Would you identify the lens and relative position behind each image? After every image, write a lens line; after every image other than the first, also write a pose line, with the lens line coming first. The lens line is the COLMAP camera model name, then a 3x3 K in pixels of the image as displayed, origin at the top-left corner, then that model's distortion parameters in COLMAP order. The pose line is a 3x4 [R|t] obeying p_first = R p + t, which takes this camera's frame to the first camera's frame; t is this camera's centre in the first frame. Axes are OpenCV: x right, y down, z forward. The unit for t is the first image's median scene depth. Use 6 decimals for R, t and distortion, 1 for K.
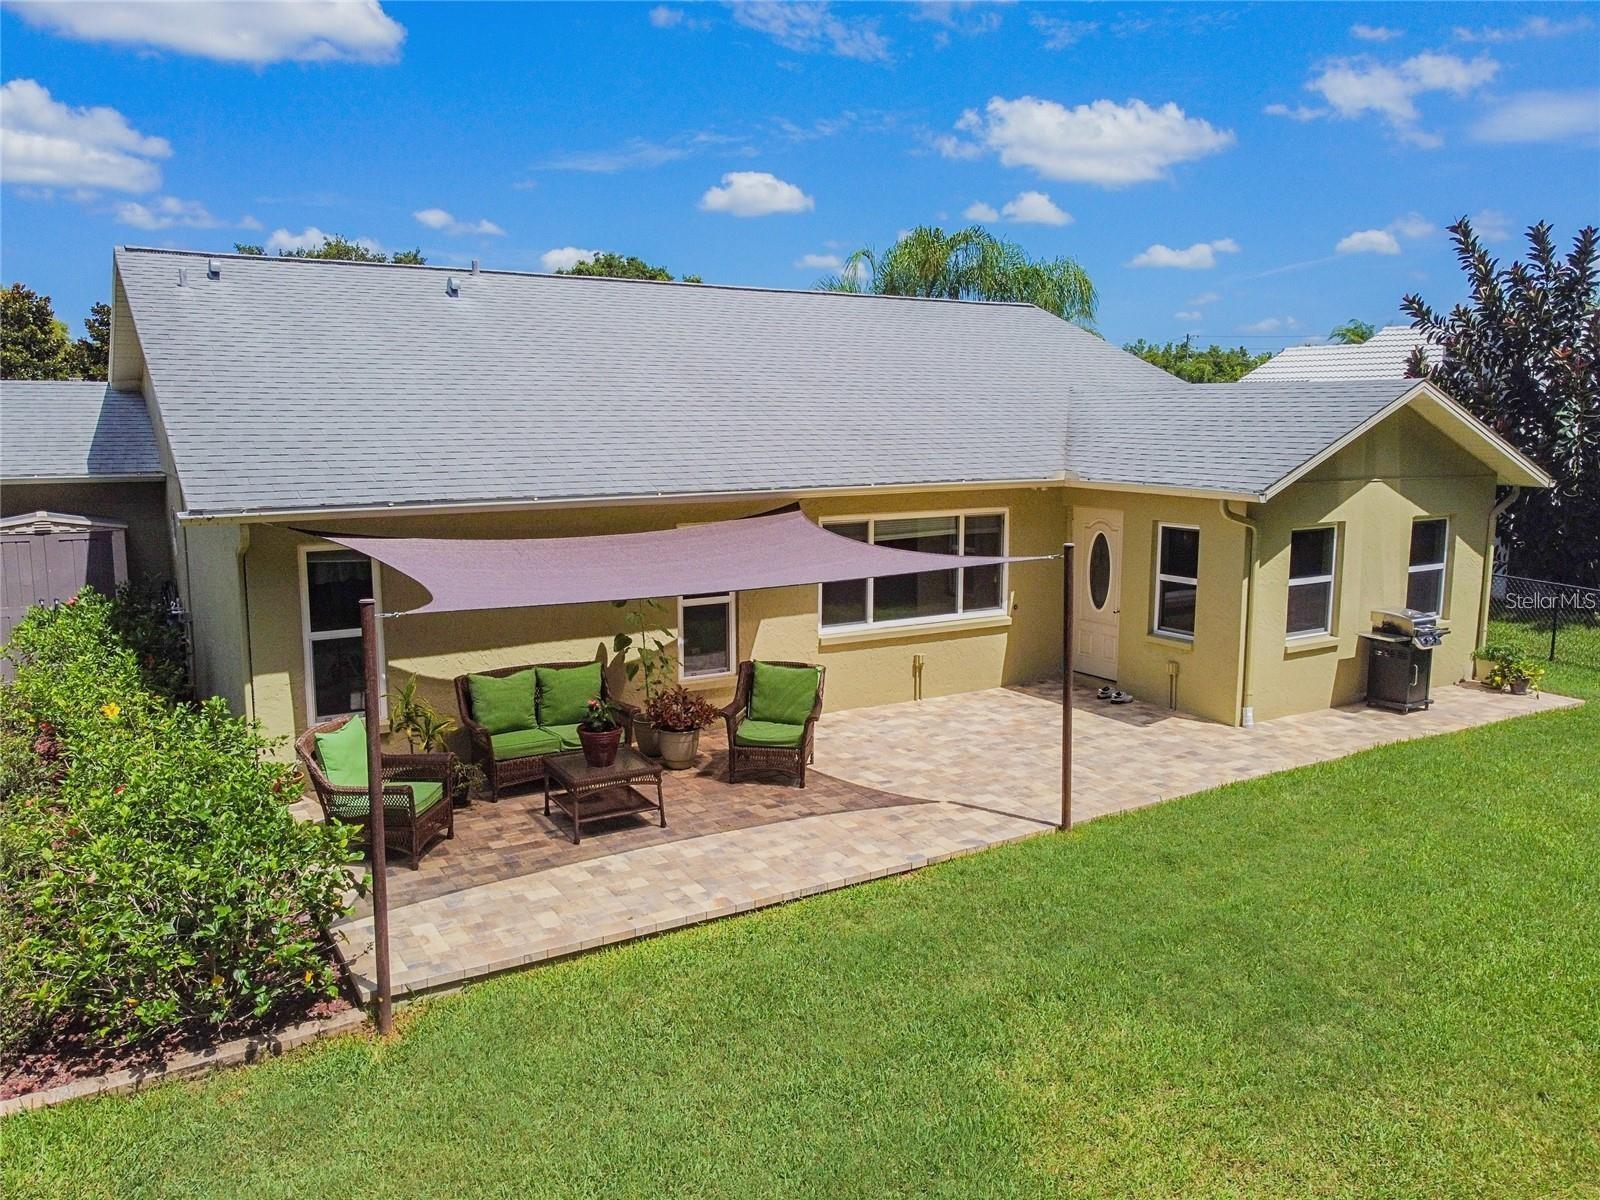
lens RADIAL K [[1201.1, 0, 800.0], [0, 1201.1, 600.0], [0, 0, 1]] dist [-0.003649, 0.003963]
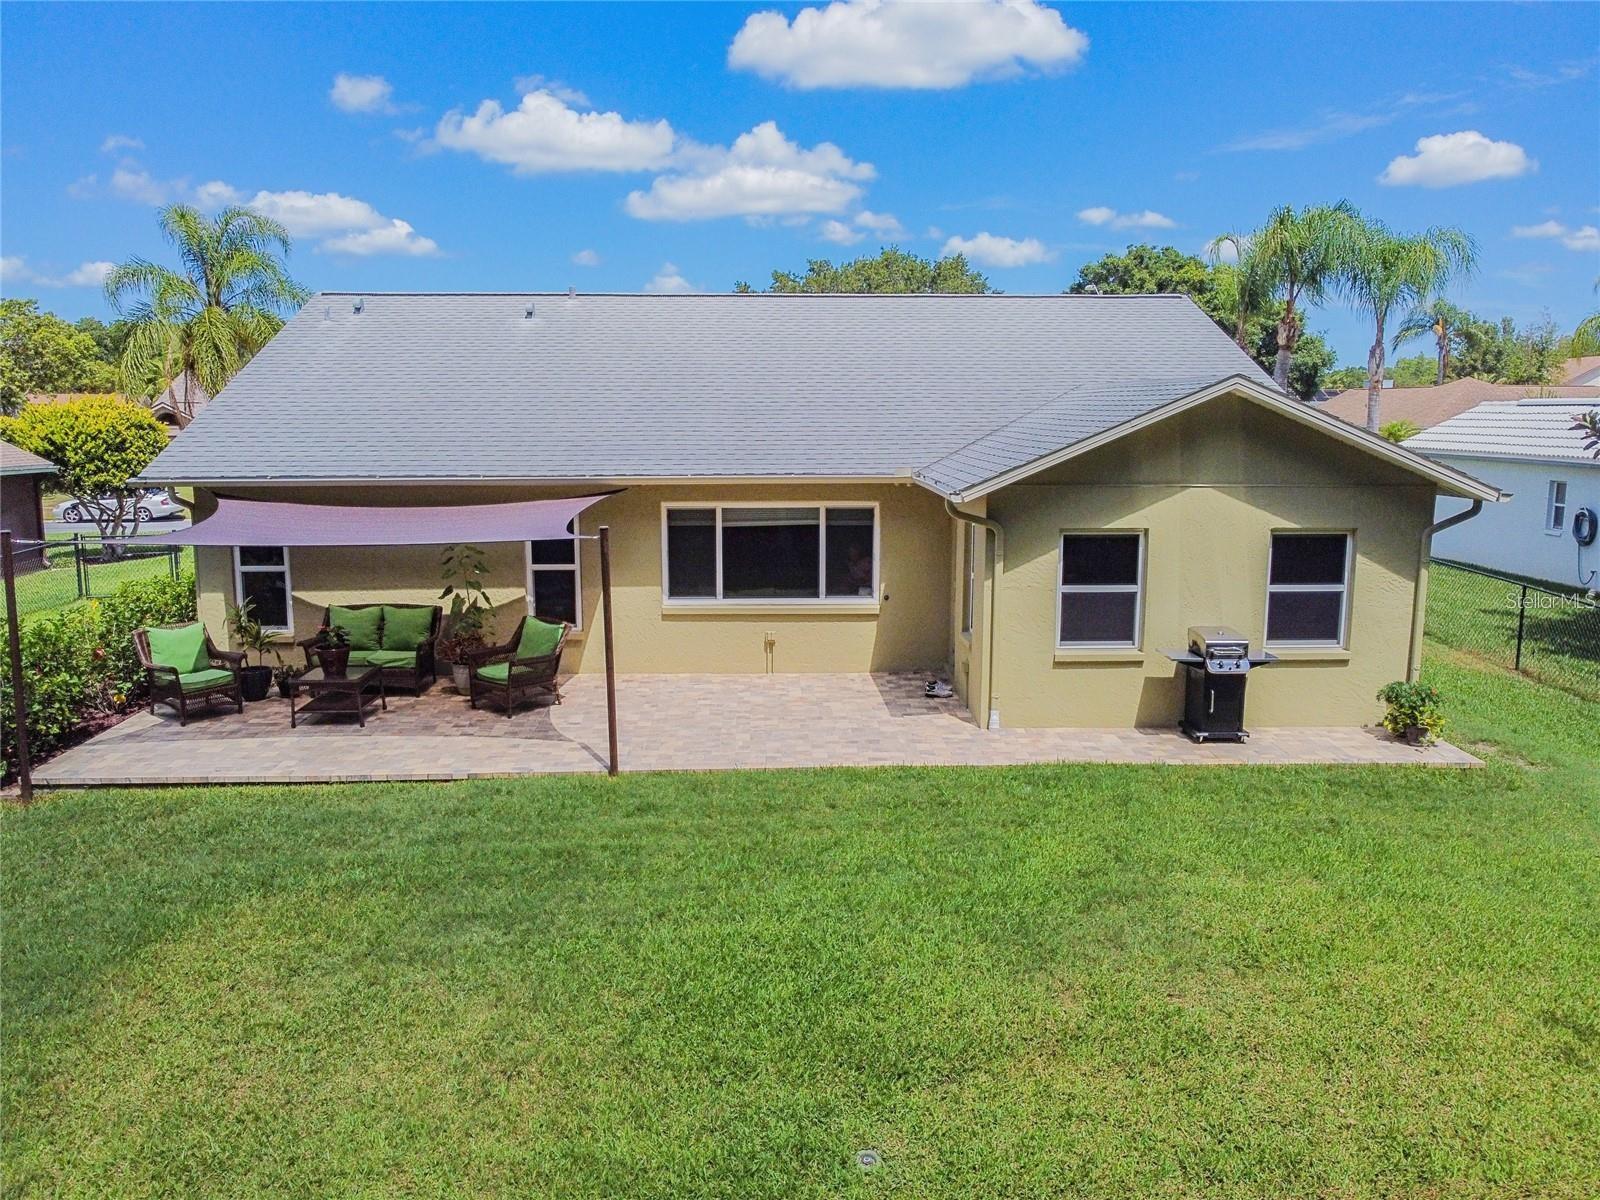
lens RADIAL K [[1201.1, 0, 800.0], [0, 1201.1, 600.0], [0, 0, 1]] dist [-0.003649, 0.003963]
pose [[0.873312, 0.076068, -0.481185, 0.773624], [-0.074037, 0.996985, 0.023236, -0.013532], [0.481502, 0.015333, 0.876311, 0.059821]]
